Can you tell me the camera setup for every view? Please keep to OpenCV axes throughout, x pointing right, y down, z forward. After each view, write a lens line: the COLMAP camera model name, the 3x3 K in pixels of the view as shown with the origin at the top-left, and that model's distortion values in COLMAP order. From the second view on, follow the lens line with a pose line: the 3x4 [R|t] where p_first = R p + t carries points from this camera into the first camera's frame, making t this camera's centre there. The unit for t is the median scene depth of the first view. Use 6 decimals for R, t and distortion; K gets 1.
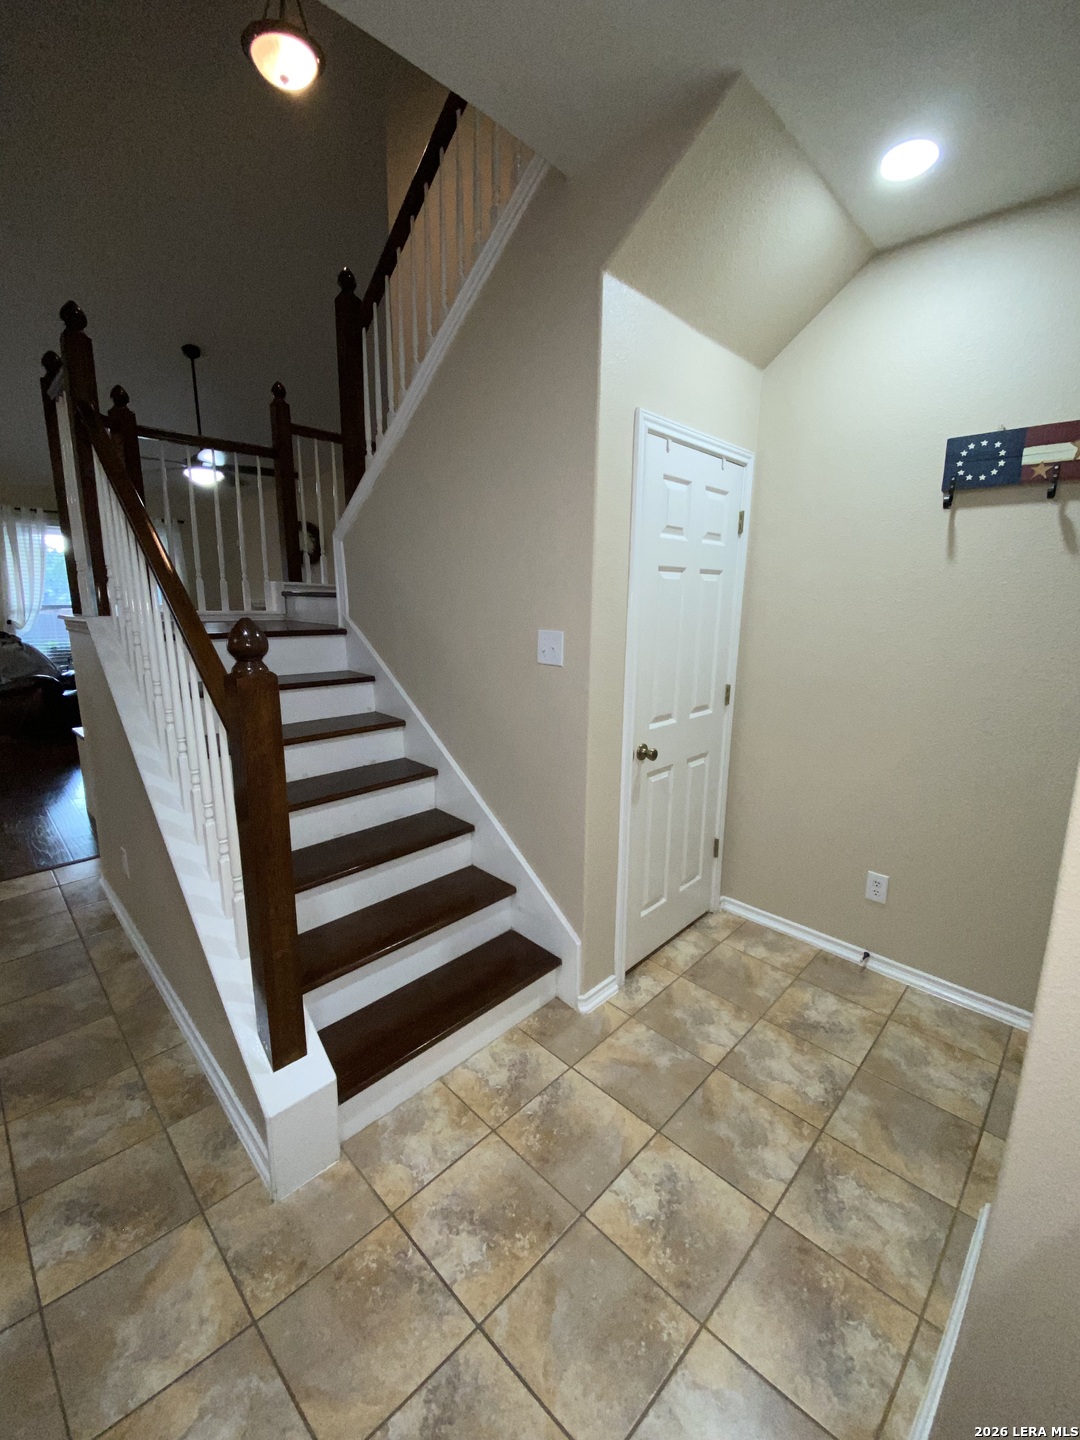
lens RADIAL K [[589.6, 0, 542.2], [0, 589.6, 712.2], [0, 0, 1]] dist [0.014663, -0.018942]
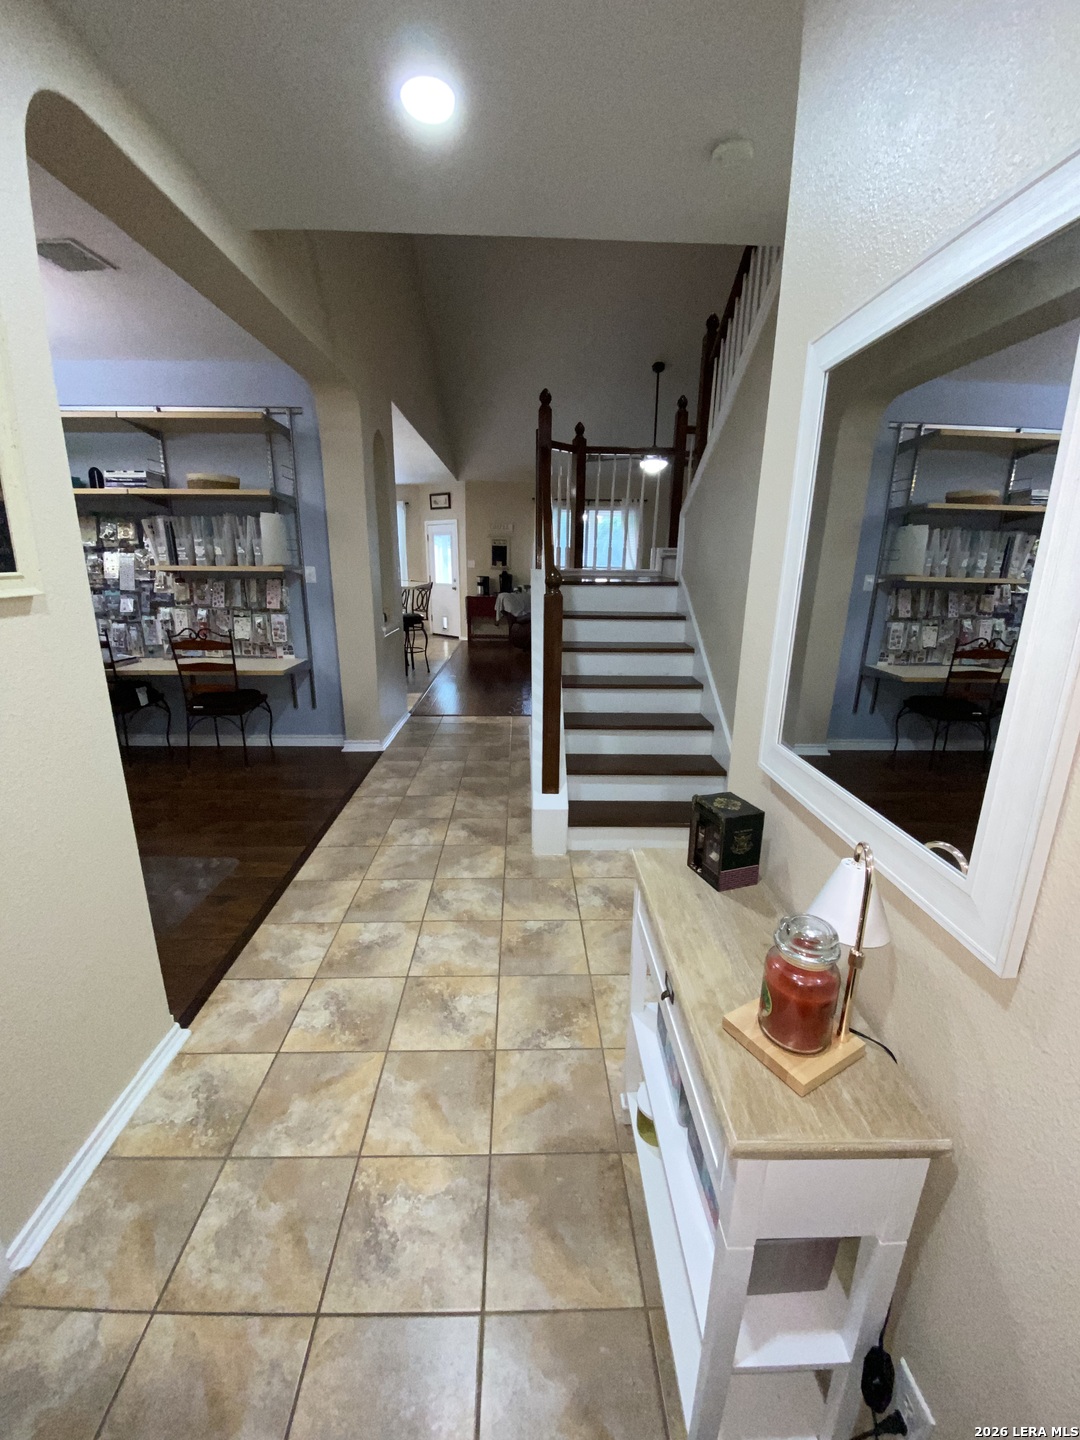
lens RADIAL K [[589.6, 0, 542.2], [0, 589.6, 712.2], [0, 0, 1]] dist [0.014663, -0.018942]
pose [[0.725124, 0.181453, -0.664282, 0.797437], [-0.143196, 0.983304, 0.112284, 0.098418], [0.673566, 0.013703, 0.739001, -0.477681]]
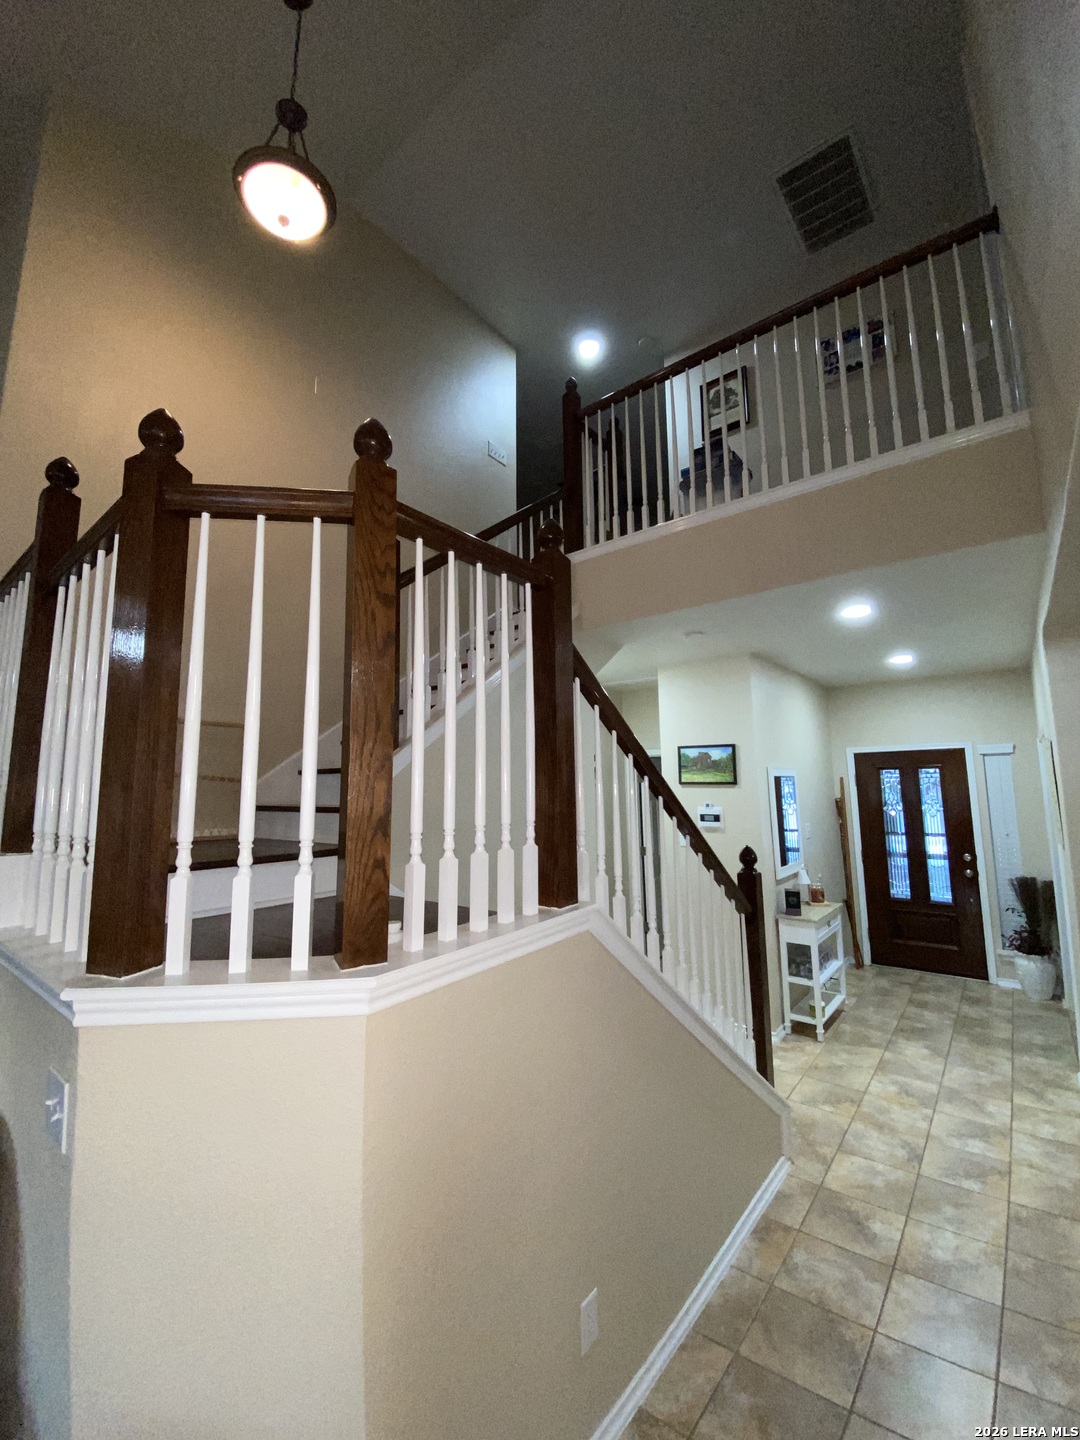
lens RADIAL K [[589.6, 0, 542.2], [0, 589.6, 712.2], [0, 0, 1]] dist [0.014663, -0.018942]
pose [[-0.110321, 0.120319, 0.986586, -2.203418], [0.204204, 0.974212, -0.095976, -0.494257], [-0.972692, 0.190877, -0.132046, 1.625424]]
